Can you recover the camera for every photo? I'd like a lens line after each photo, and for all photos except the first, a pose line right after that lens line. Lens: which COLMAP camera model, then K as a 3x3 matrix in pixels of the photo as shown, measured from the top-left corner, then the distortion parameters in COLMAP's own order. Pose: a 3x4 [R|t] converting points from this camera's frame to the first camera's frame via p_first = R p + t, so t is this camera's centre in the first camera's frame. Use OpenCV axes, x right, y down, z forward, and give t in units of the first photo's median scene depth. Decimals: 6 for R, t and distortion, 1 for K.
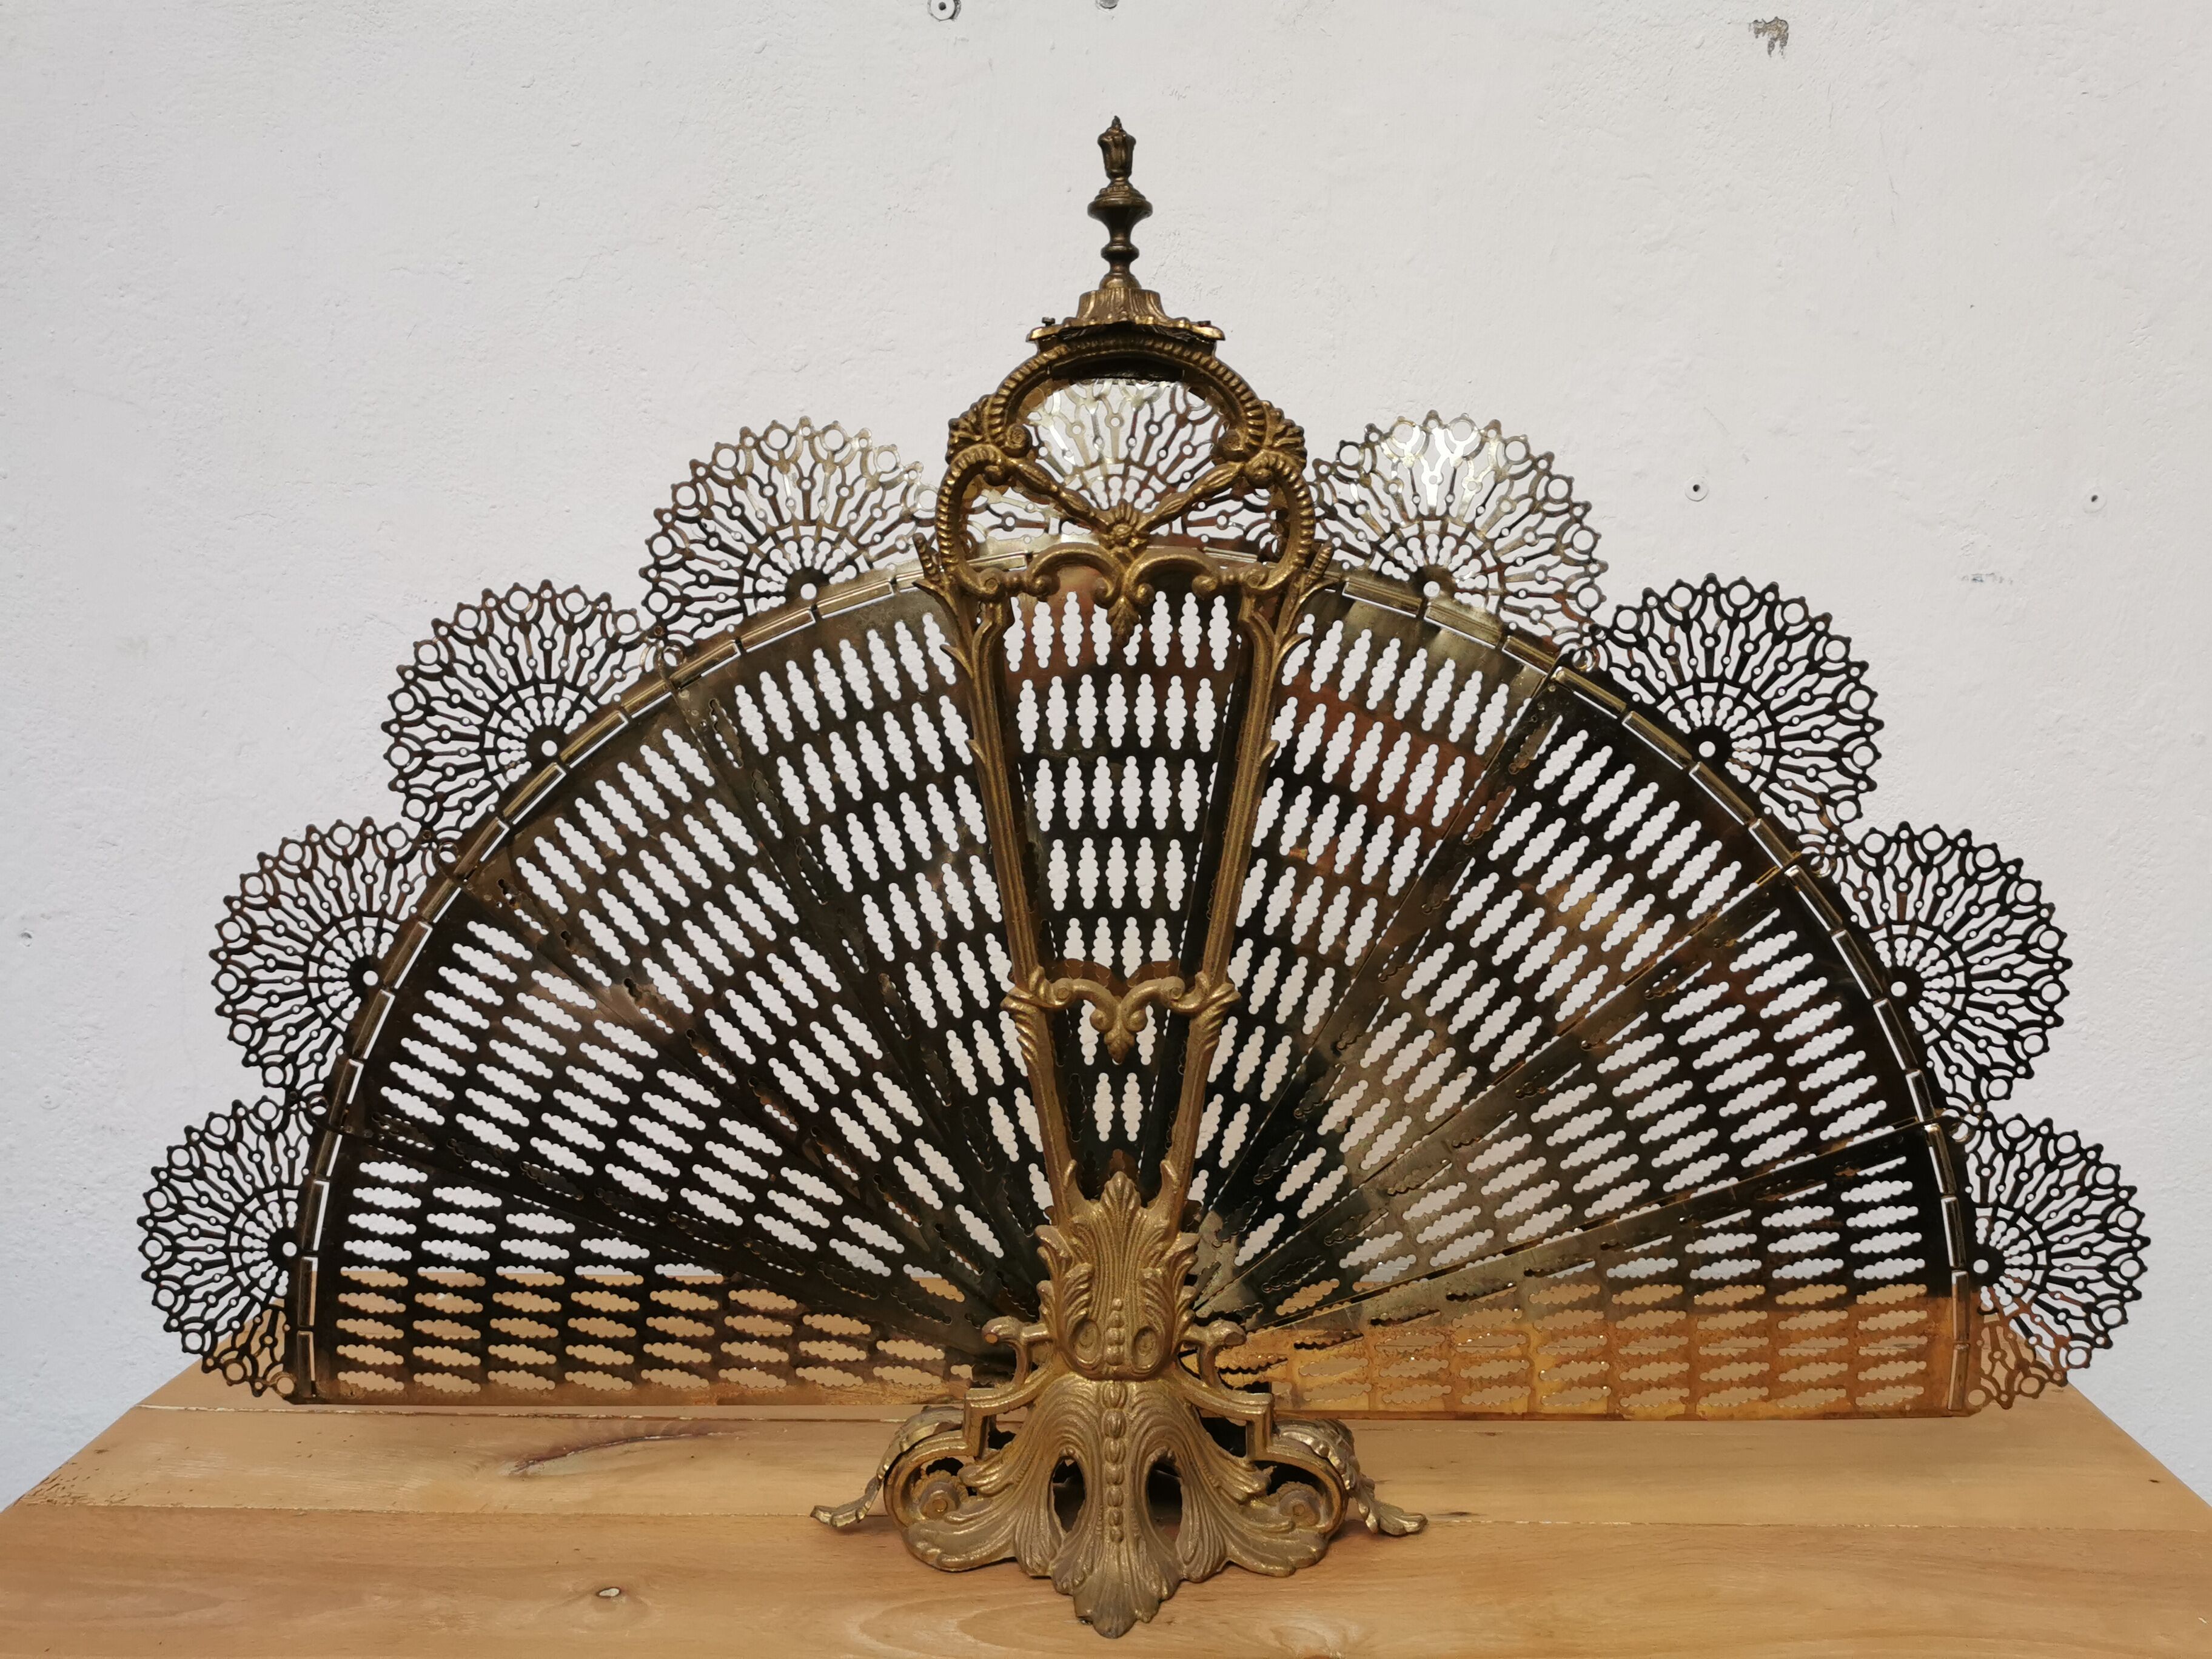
lens RADIAL K [[1752.3, 0, 1117.9], [0, 1752.3, 831.2], [0, 0, 1]] dist [0.053832, -0.070492]
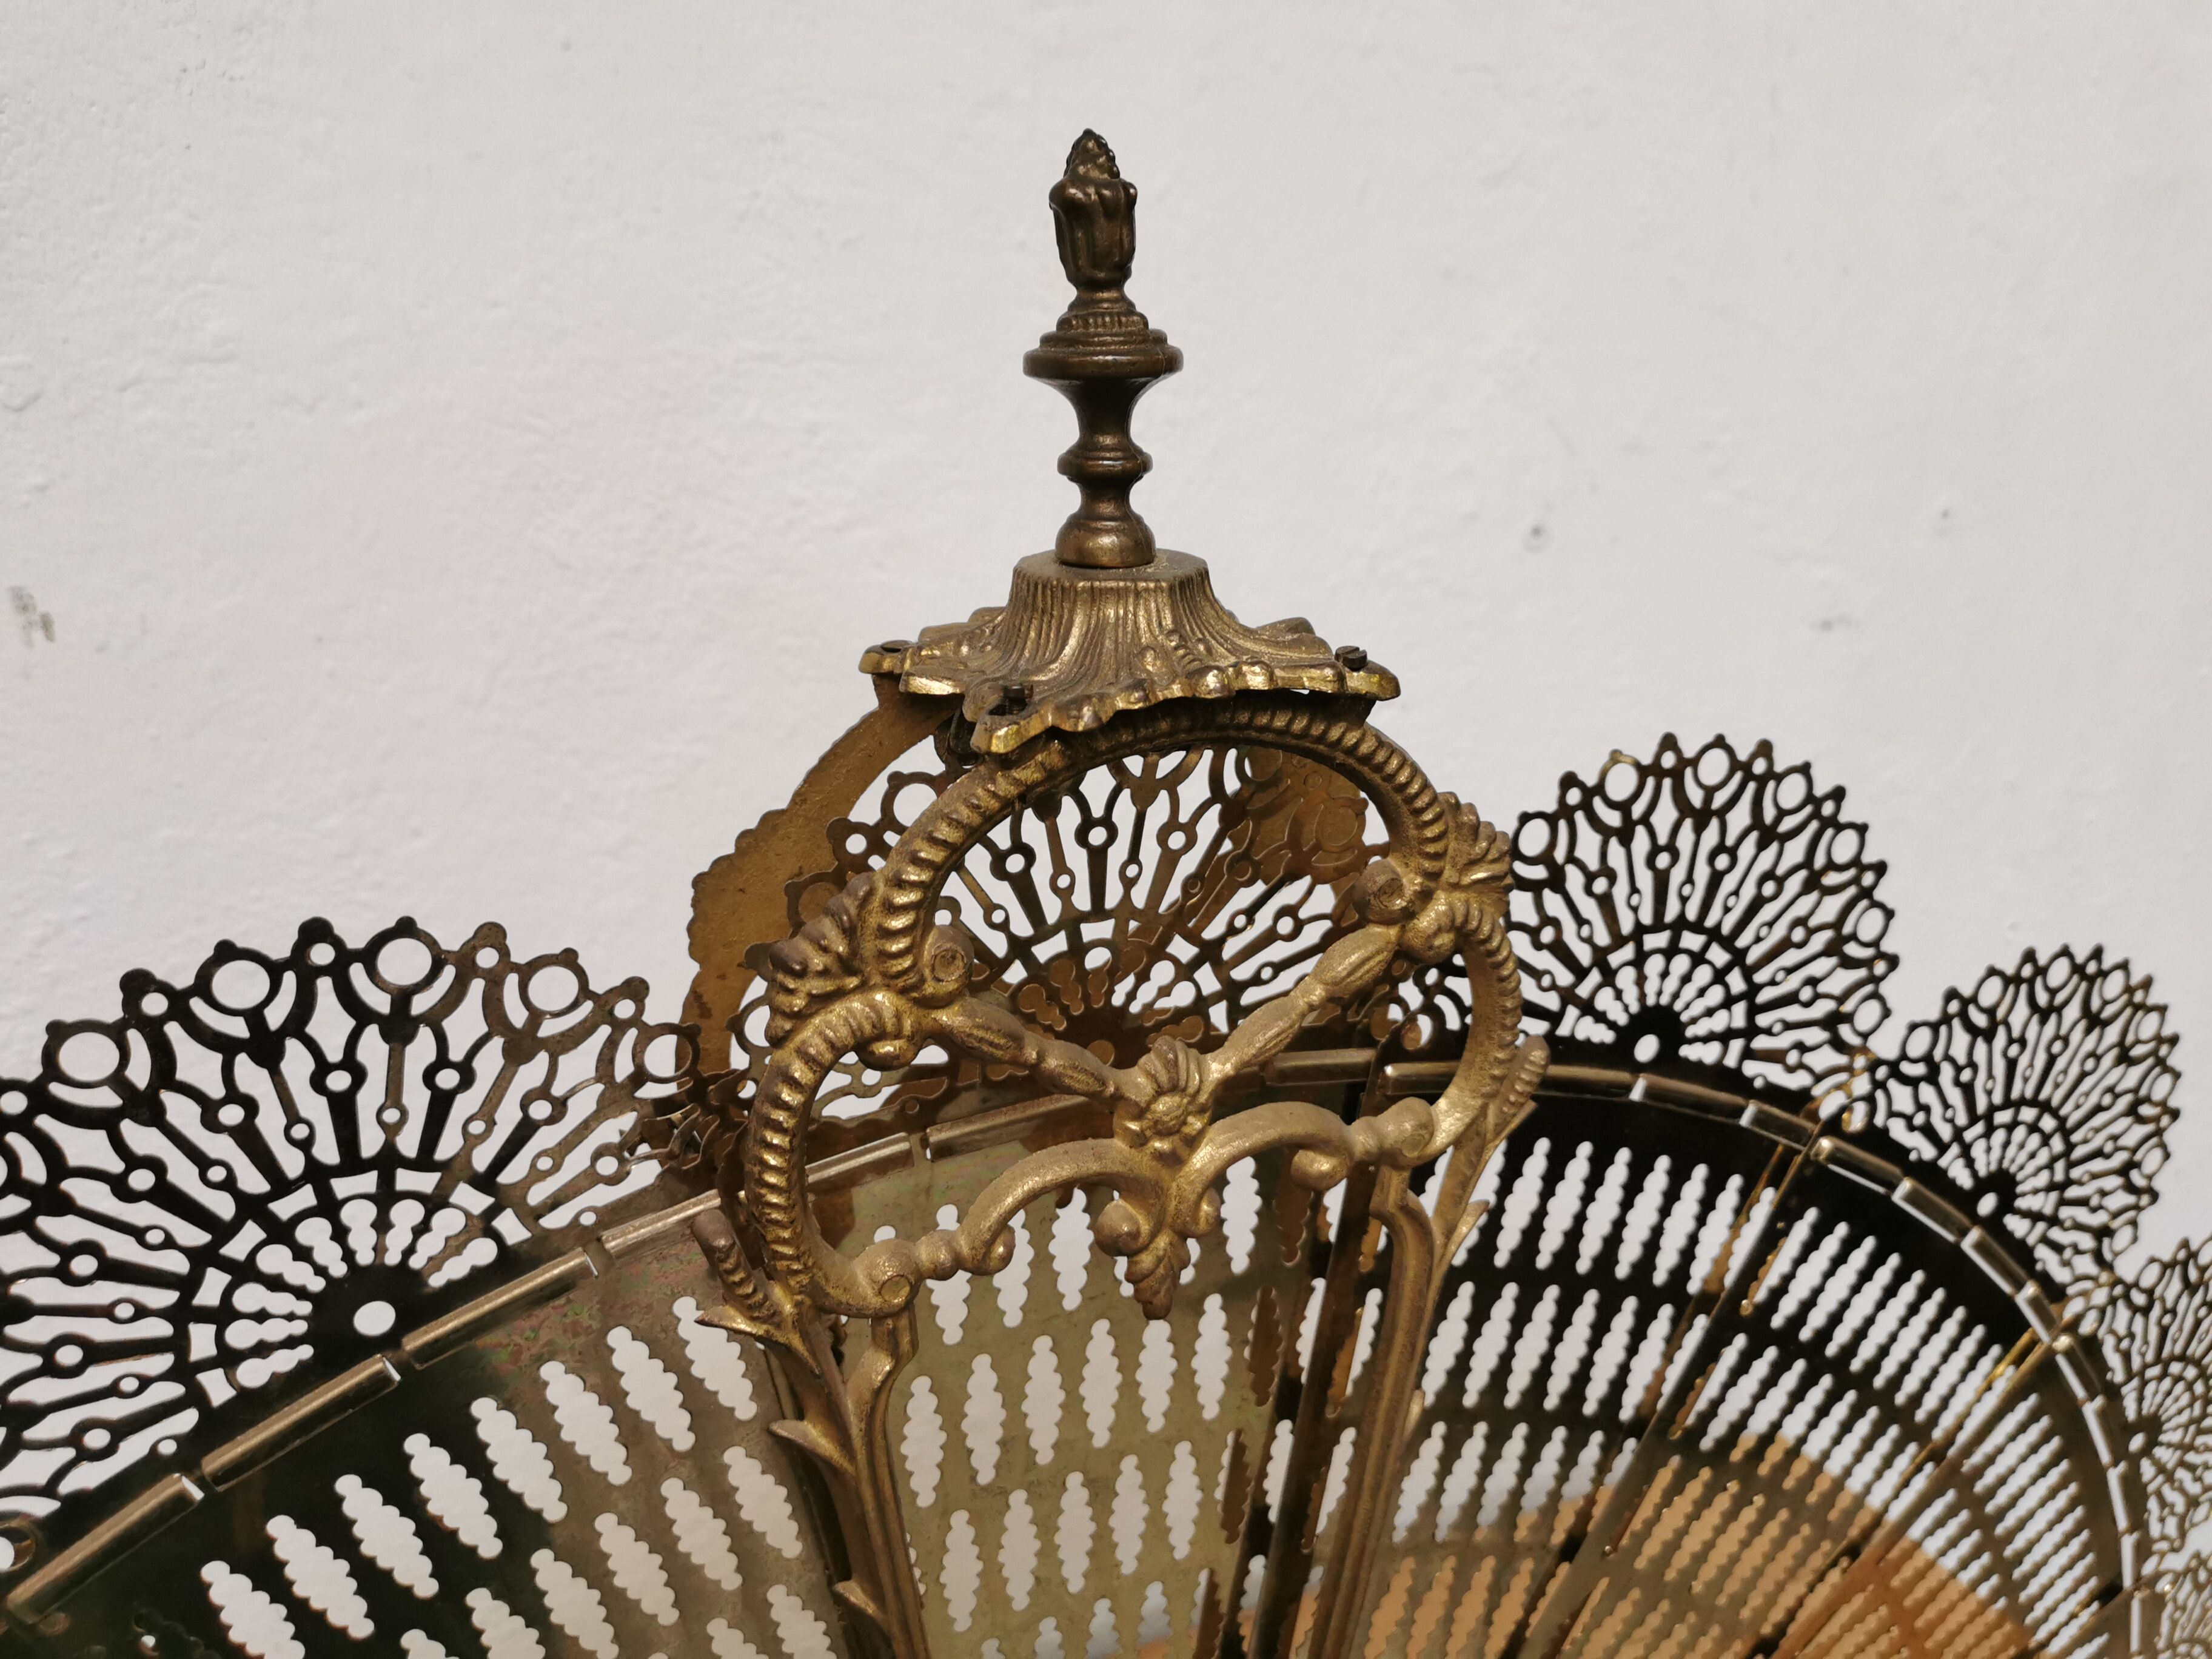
lens RADIAL K [[1752.3, 0, 1119.7], [0, 1752.3, 828.2], [0, 0, 1]] dist [0.053832, -0.070492]
pose [[0.903095, -0.140989, 0.405638, -0.168337], [0.066578, 0.979116, 0.192089, -0.306273], [-0.424249, -0.146468, 0.893622, 0.578976]]
